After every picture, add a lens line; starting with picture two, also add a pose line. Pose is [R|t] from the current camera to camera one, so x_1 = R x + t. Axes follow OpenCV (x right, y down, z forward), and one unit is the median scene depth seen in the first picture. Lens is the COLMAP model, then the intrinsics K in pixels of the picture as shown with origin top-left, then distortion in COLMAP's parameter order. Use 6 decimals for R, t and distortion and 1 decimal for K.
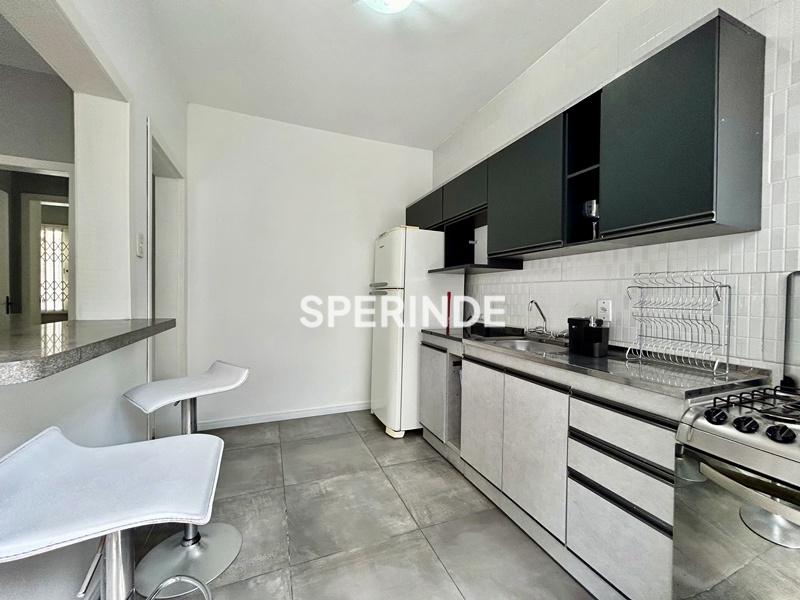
lens RADIAL K [[321.6, 0, 400.0], [0, 321.6, 300.0], [0, 0, 1]] dist [0.000611, 0.000345]
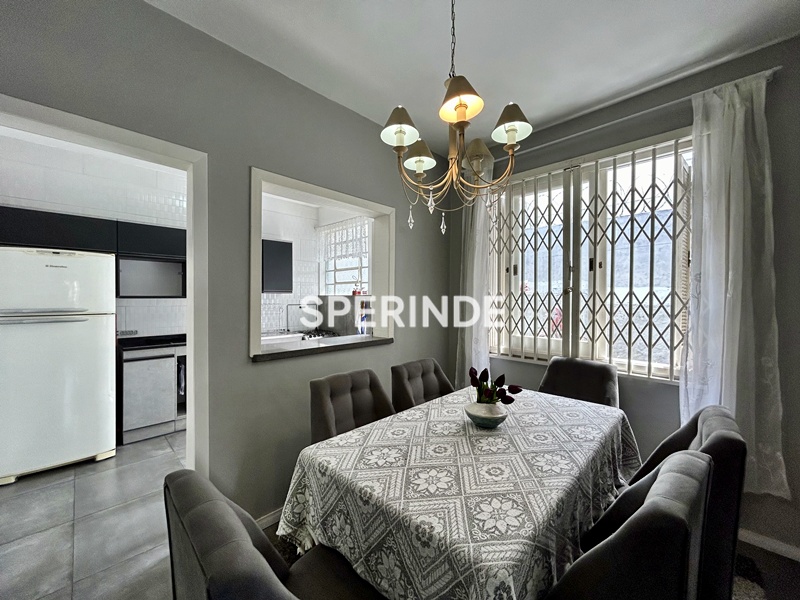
lens RADIAL K [[321.6, 0, 400.0], [0, 321.6, 300.0], [0, 0, 1]] dist [0.000611, 0.000345]
pose [[-0.381765, -0.022187, 0.923993, -1.944425], [0.005373, 0.999642, 0.026224, -0.149565], [-0.924244, 0.014976, -0.381509, 0.779593]]
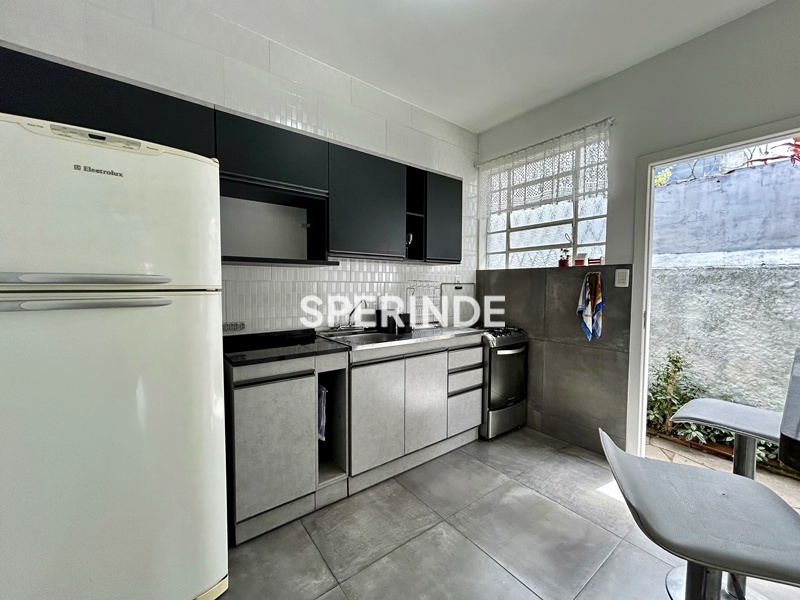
lens RADIAL K [[321.6, 0, 400.0], [0, 321.6, 300.0], [0, 0, 1]] dist [0.000611, 0.000345]
pose [[-0.258793, -0.060152, 0.964058, -0.790858], [0.006662, 0.997924, 0.064053, -0.073064], [-0.965910, 0.022999, -0.257855, 1.256958]]
